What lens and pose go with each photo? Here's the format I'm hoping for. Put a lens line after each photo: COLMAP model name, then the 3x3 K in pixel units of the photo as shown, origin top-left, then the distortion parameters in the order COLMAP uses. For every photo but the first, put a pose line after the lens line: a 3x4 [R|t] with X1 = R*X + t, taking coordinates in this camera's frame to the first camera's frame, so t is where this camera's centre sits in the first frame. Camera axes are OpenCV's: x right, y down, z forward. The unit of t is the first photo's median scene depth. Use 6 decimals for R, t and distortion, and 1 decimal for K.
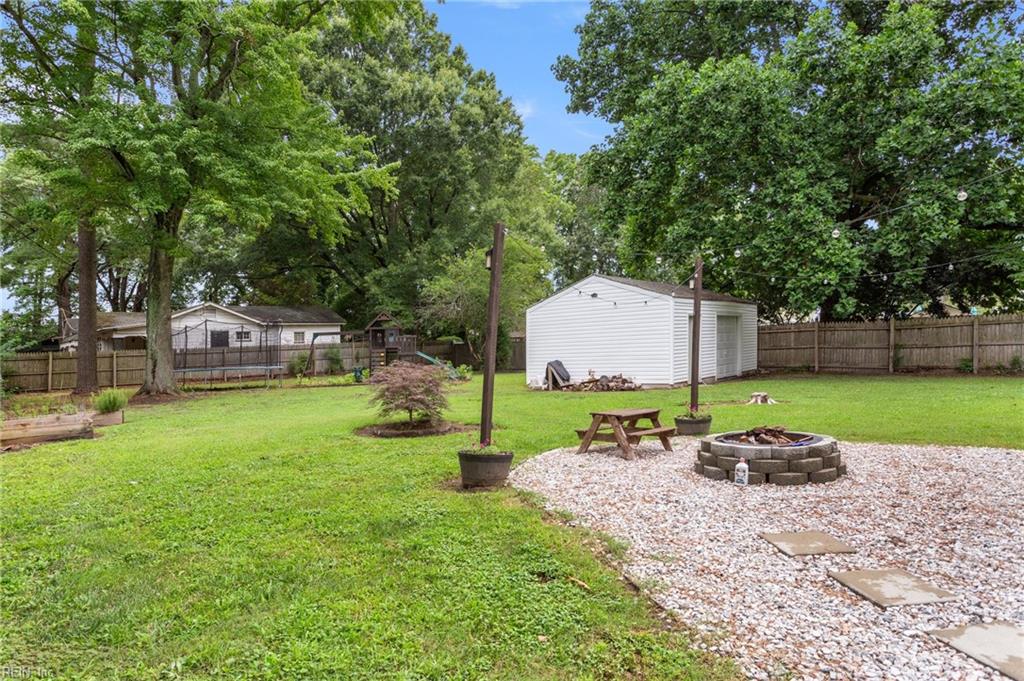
lens RADIAL K [[625.2, 0, 528.4], [0, 625.2, 321.9], [0, 0, 1]] dist [0.003262, 0.000017]
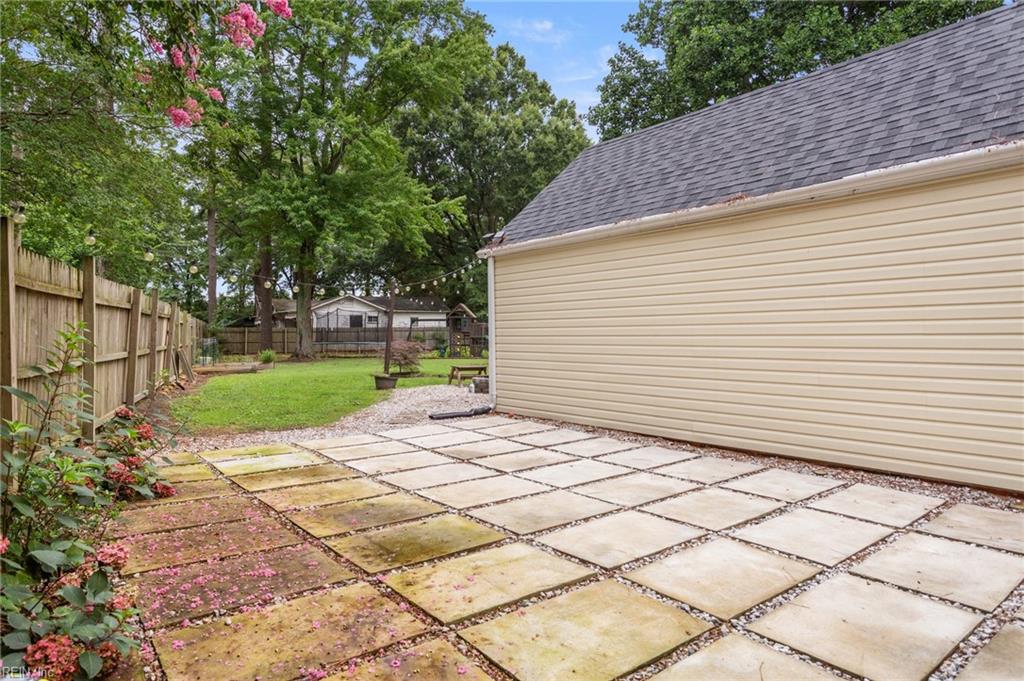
lens RADIAL K [[625.2, 0, 518.0], [0, 625.2, 334.4], [0, 0, 1]] dist [0.003262, 0.000017]
pose [[0.967611, 0.033962, -0.250153, 0.181649], [-0.023510, 0.998726, 0.044653, -0.013138], [0.251350, -0.037326, 0.967176, -0.212178]]
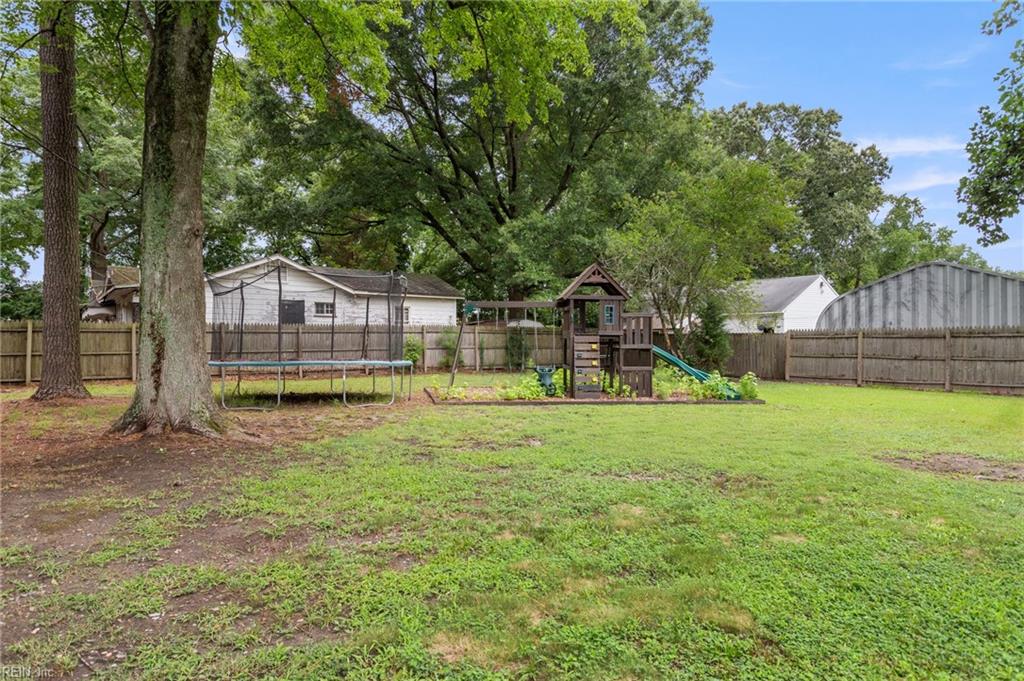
lens RADIAL K [[625.2, 0, 508.5], [0, 625.2, 343.3], [0, 0, 1]] dist [0.003262, 0.000017]
pose [[0.994287, 0.038482, -0.099559, -0.207066], [-0.033972, 0.998336, 0.046602, 0.022355], [0.101187, -0.042954, 0.993940, 0.381535]]
